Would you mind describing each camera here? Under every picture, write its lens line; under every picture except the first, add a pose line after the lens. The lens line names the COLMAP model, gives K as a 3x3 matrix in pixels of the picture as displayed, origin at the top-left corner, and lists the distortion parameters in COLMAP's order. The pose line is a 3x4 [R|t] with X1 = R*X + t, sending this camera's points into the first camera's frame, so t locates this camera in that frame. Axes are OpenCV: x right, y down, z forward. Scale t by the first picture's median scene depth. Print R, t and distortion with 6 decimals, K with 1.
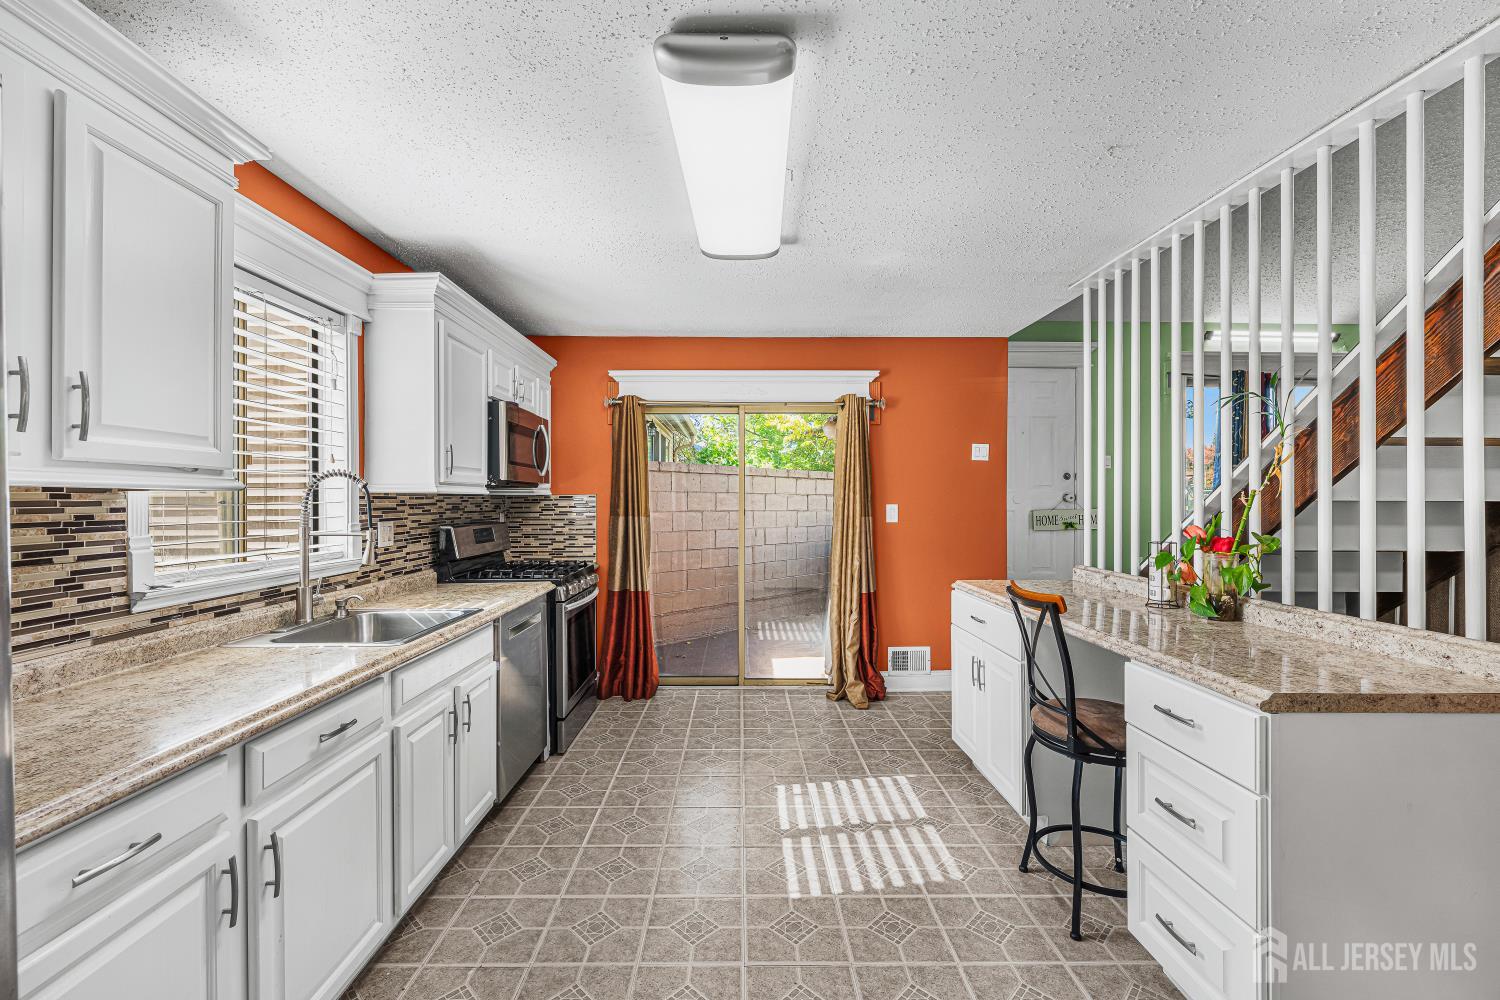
lens RADIAL K [[623.1, 0, 741.5], [0, 623.1, 500.3], [0, 0, 1]] dist [0.000679, 0.000010]
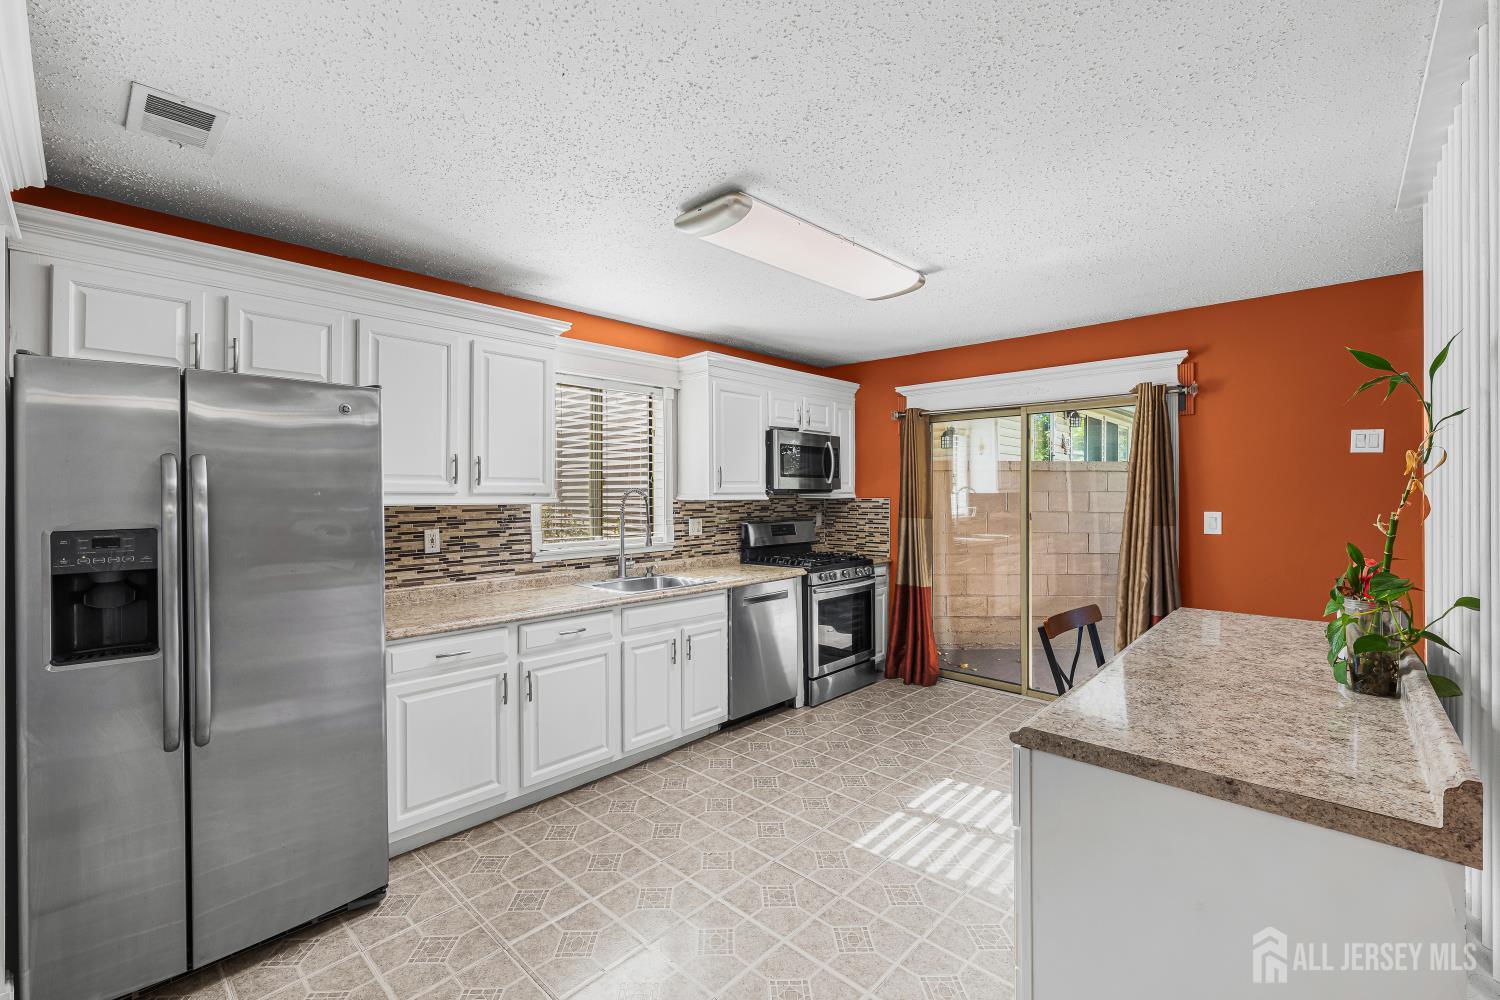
lens RADIAL K [[630.8, 0, 746.7], [0, 630.8, 492.0], [0, 0, 1]] dist [0.000503, -0.000090]
pose [[0.725356, -0.000614, -0.688374, 0.630308], [0.000365, 1.000000, -0.000507, -0.032383], [0.688374, 0.000117, 0.725356, -0.015952]]
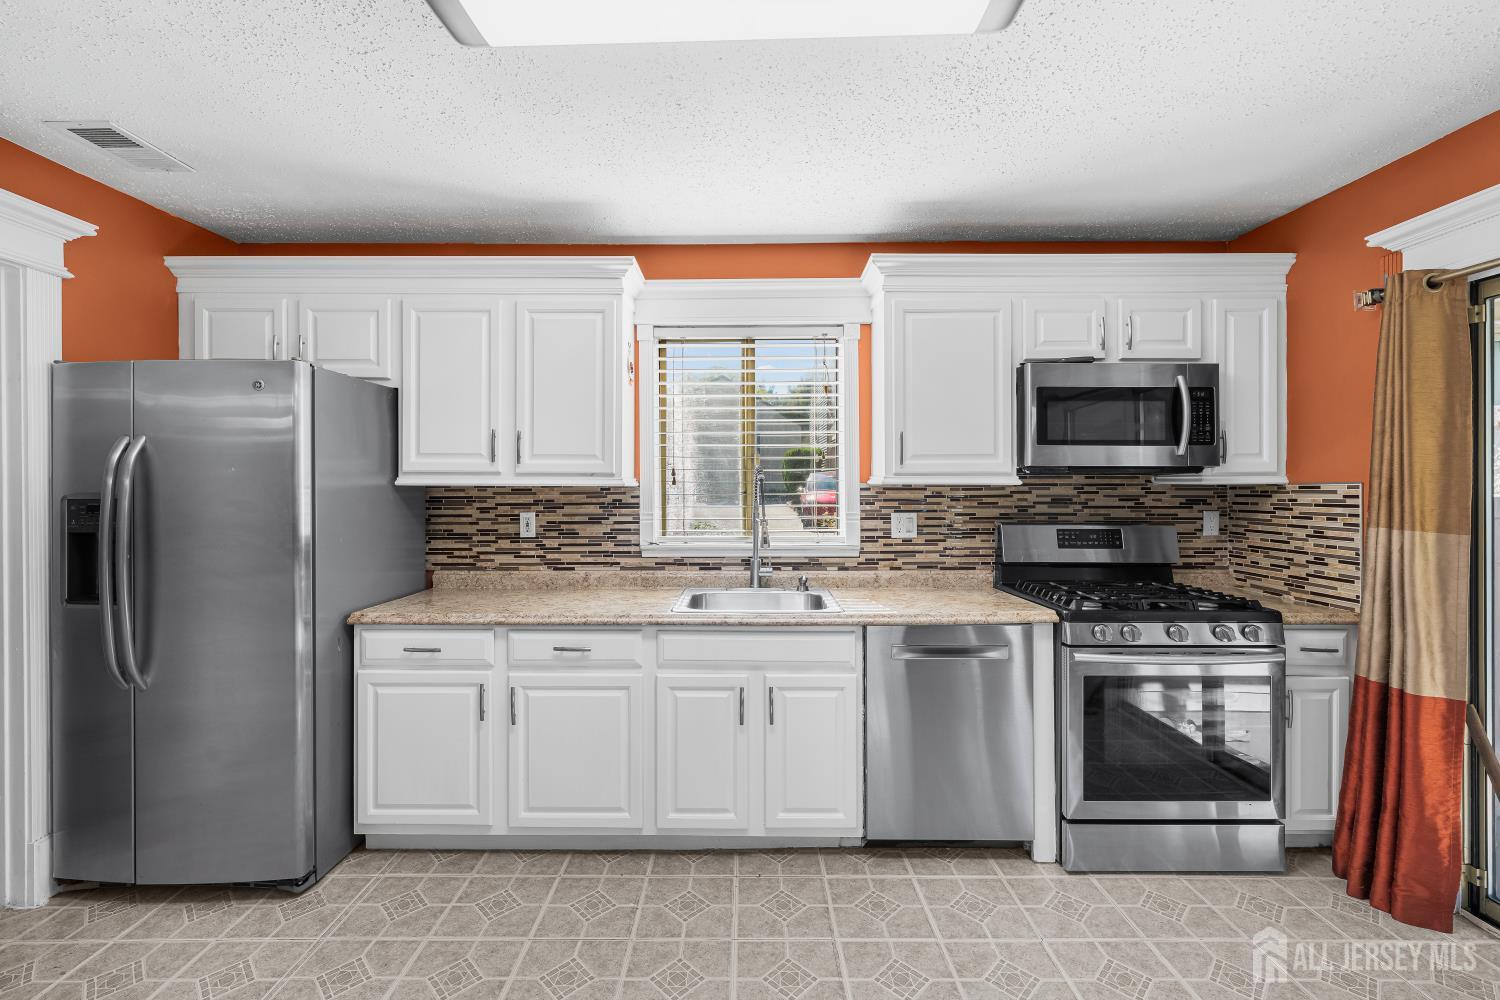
lens RADIAL K [[639.5, 0, 747.3], [0, 639.5, 485.4], [0, 0, 1]] dist [0.000574, -0.000098]
pose [[-0.003374, 0.001646, -0.999993, 0.514452], [-0.000853, 0.999998, 0.001649, -0.012786], [0.999994, 0.000859, -0.003373, 0.844153]]
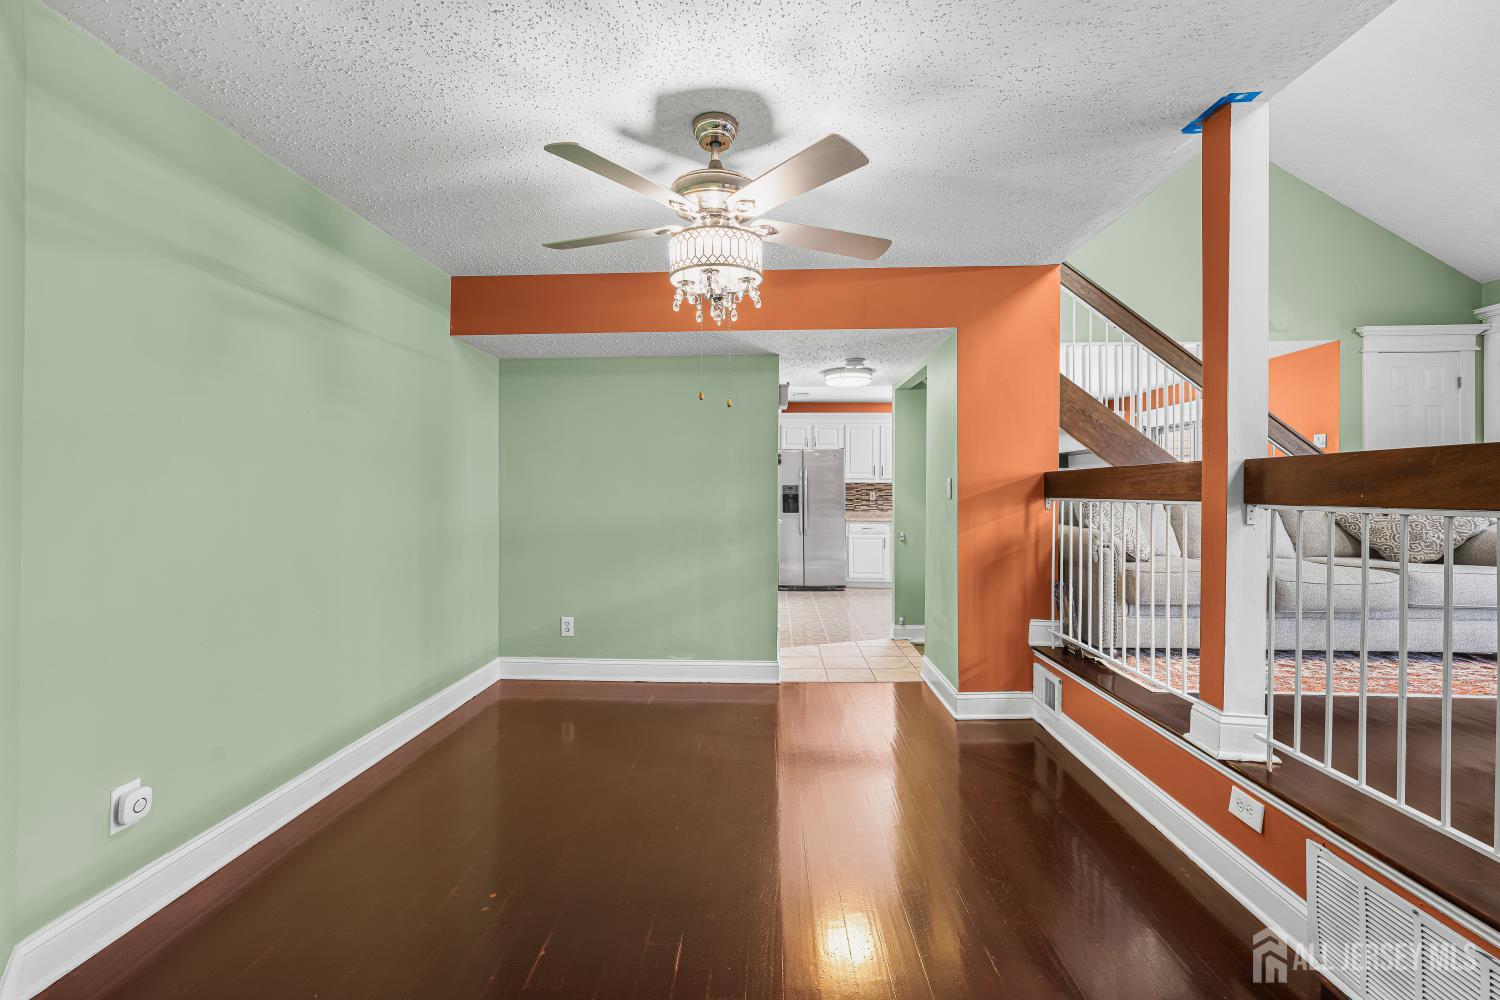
lens RADIAL K [[639.5, 0, 747.3], [0, 639.5, 485.4], [0, 0, 1]] dist [0.000574, -0.000098]
pose [[-0.055943, -0.006504, -0.998413, 2.837601], [-0.002847, 0.999976, -0.006354, 0.026298], [0.998430, 0.002487, -0.055960, -0.035142]]
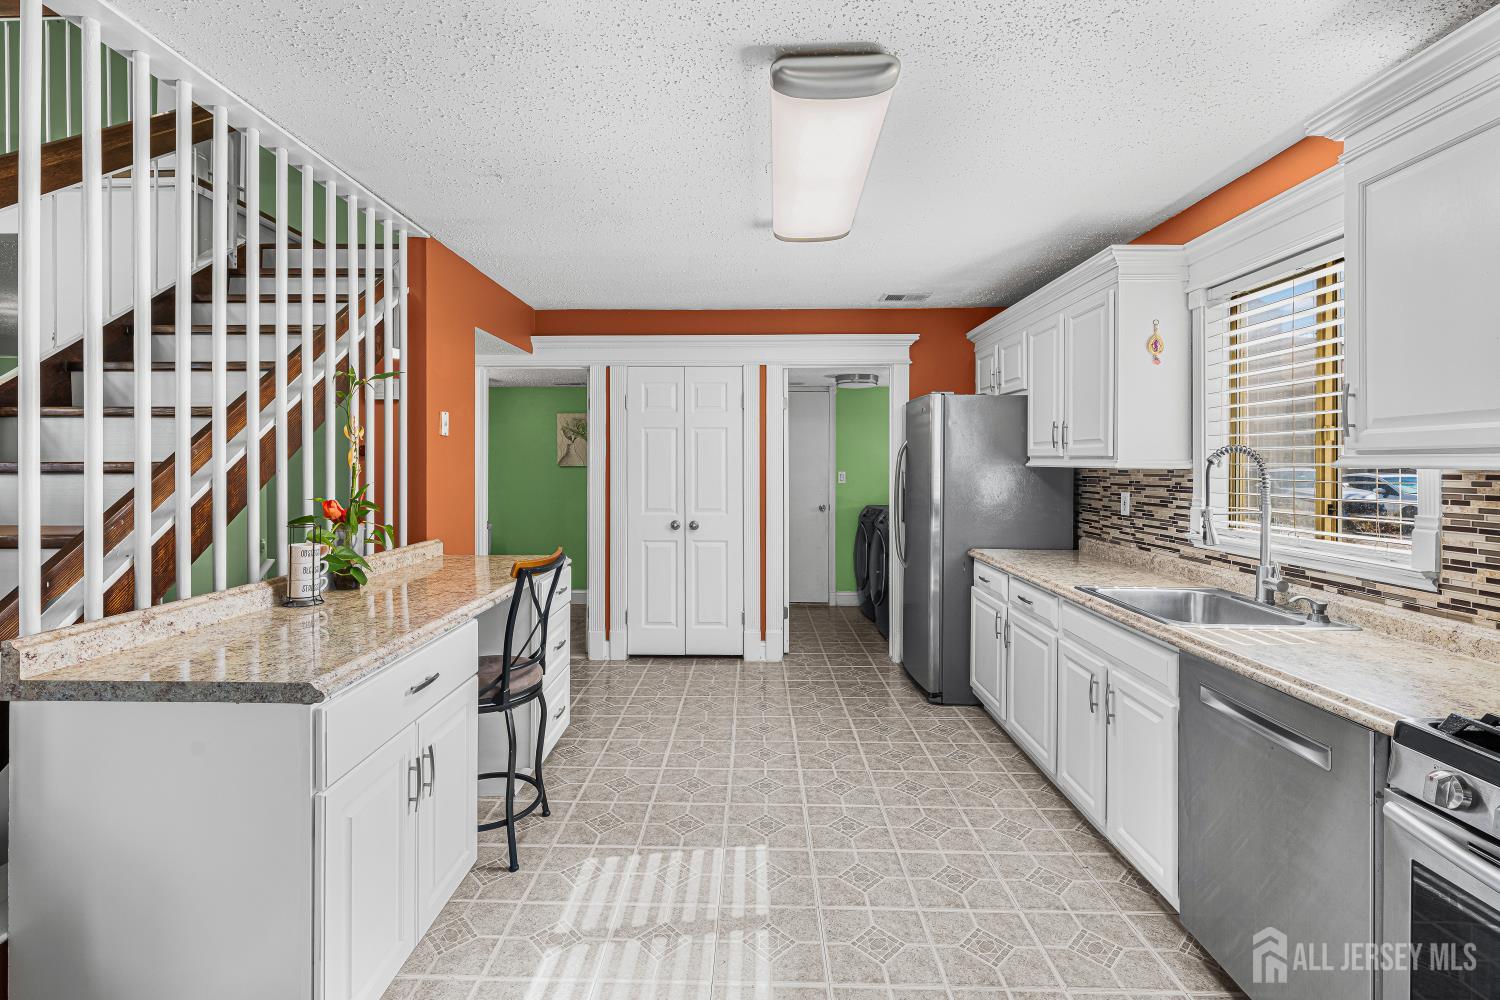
lens RADIAL K [[671.0, 0, 741.3], [0, 671.0, 463.1], [0, 0, 1]] dist [0.001689, 0.000513]
pose [[-0.999637, -0.005482, 0.026390, 0.076685], [-0.005468, 0.999985, 0.000627, -0.015363], [-0.026393, 0.000482, -0.999652, 1.770325]]
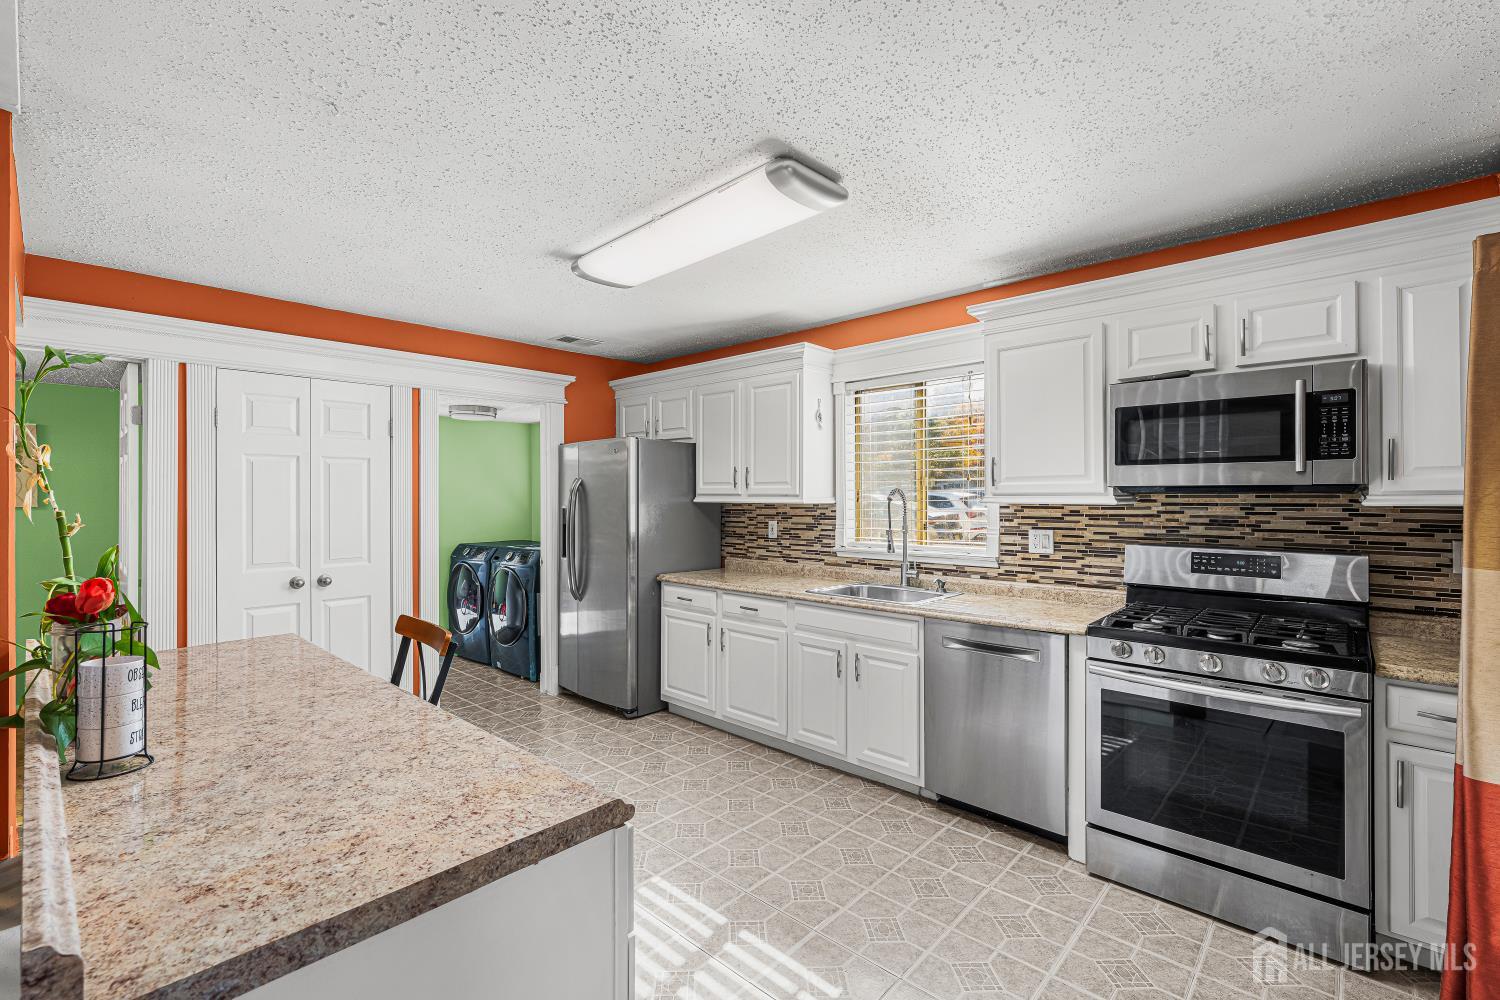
lens RADIAL K [[661.4, 0, 748.1], [0, 661.4, 495.5], [0, 0, 1]] dist [0.001822, 0.000463]
pose [[-0.683204, -0.002365, -0.730224, 0.674275], [-0.000623, 0.999996, -0.002657, -0.023902], [0.730227, -0.001360, -0.683203, 1.582598]]
